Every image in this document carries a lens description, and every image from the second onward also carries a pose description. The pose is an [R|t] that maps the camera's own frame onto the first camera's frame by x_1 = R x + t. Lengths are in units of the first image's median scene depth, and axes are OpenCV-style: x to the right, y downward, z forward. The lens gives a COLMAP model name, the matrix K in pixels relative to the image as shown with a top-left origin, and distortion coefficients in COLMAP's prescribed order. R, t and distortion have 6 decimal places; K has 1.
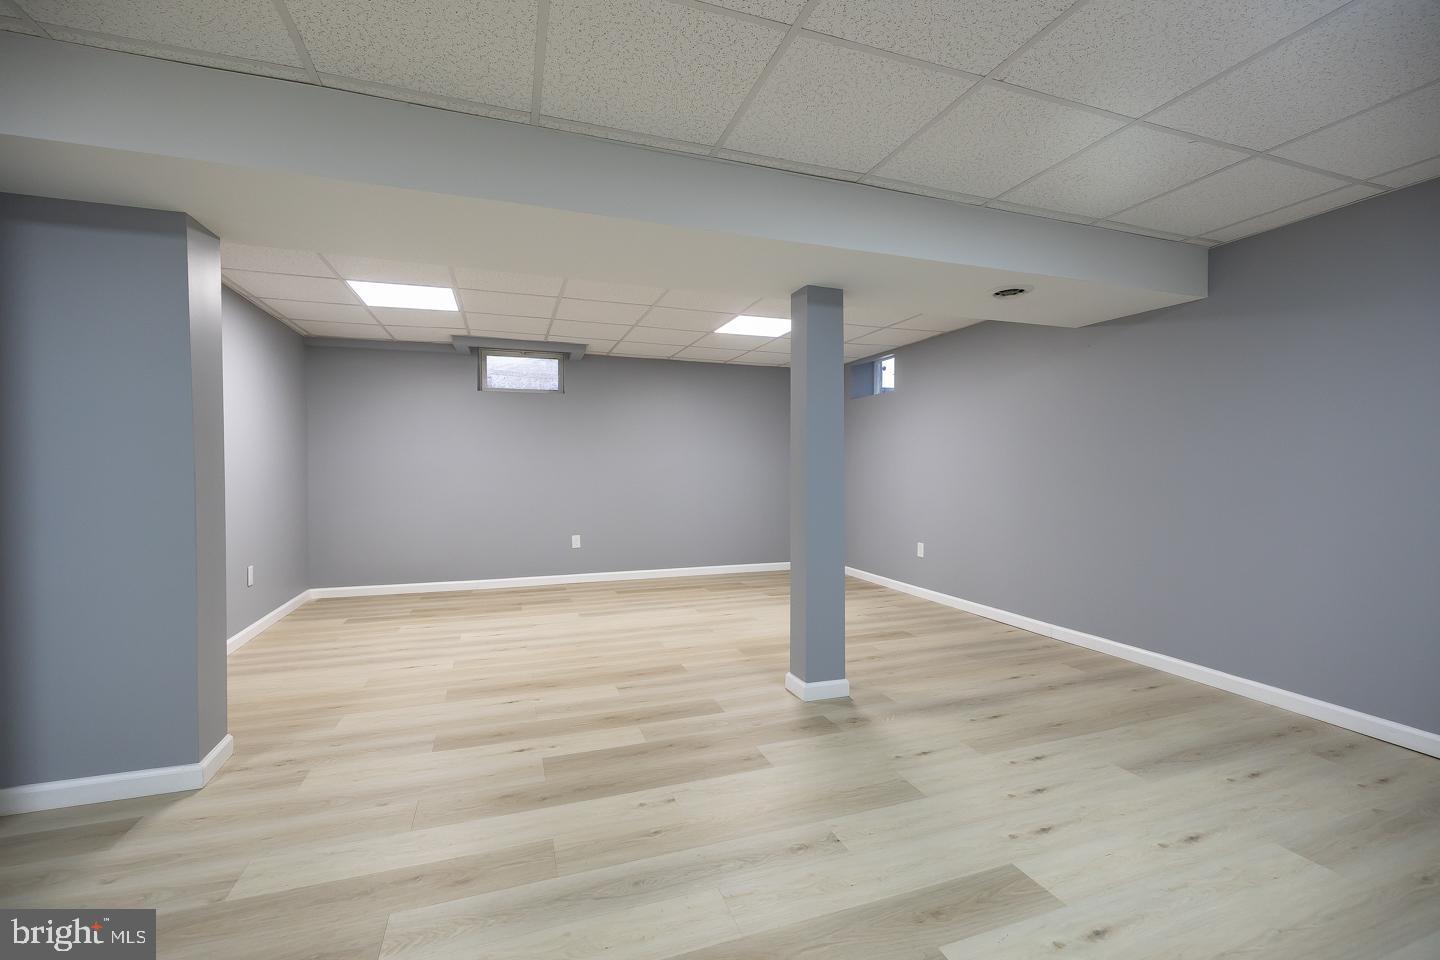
lens RADIAL K [[601.7, 0, 718.3], [0, 601.7, 475.6], [0, 0, 1]] dist [0.000579, 0.000280]
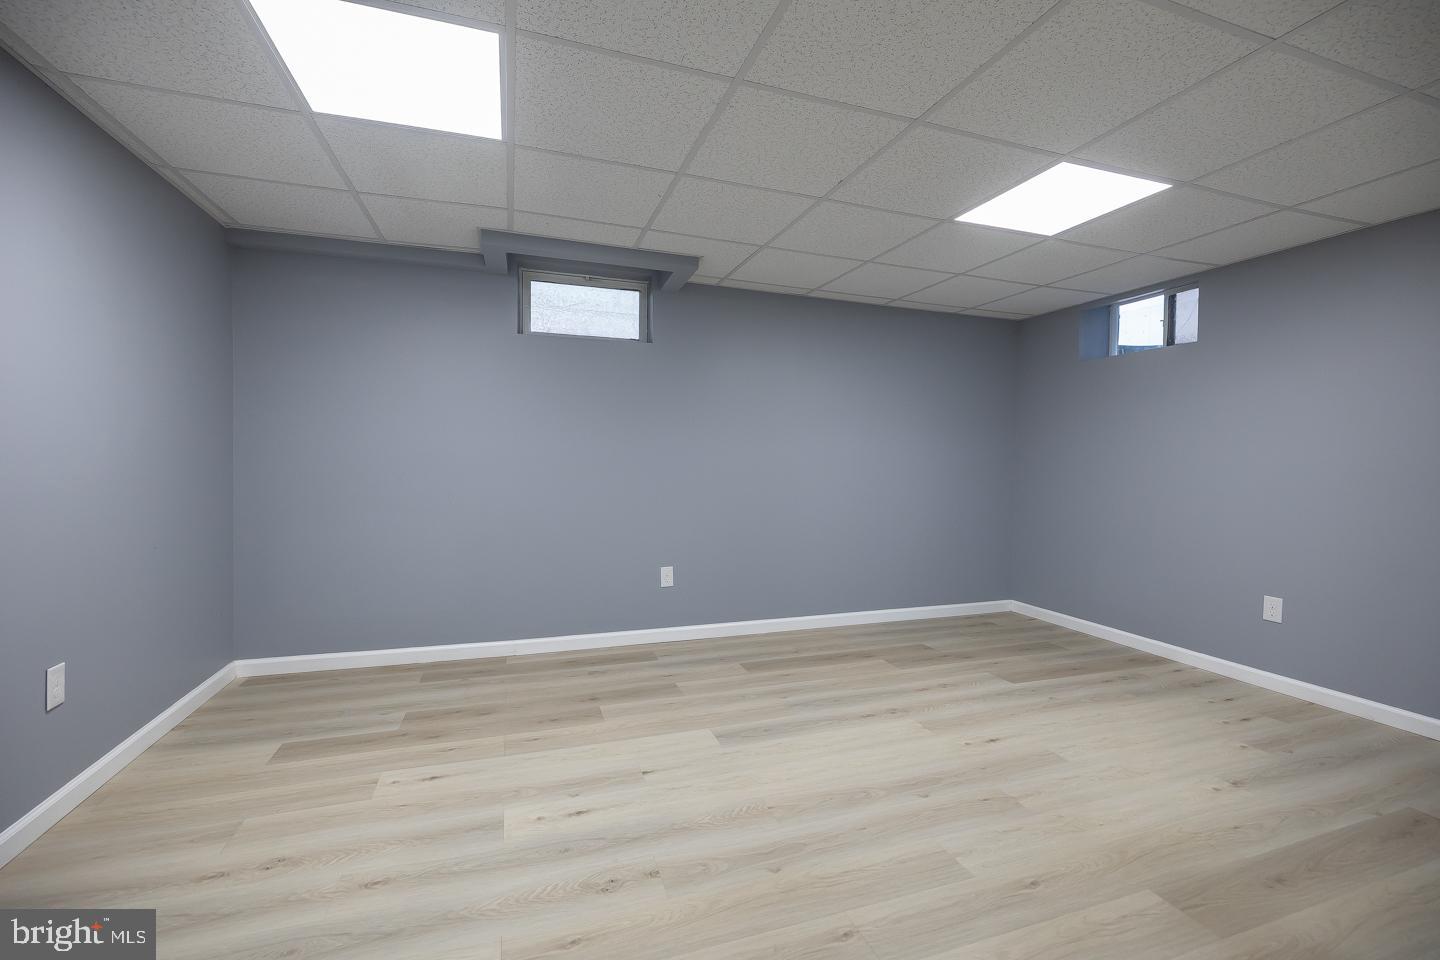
lens RADIAL K [[601.7, 0, 718.3], [0, 601.7, 475.6], [0, 0, 1]] dist [0.000579, 0.000280]
pose [[0.999832, 0.014128, -0.011664, -0.201528], [-0.014040, 0.999872, 0.007655, -0.003451], [0.011771, -0.007490, 0.999903, 0.418067]]
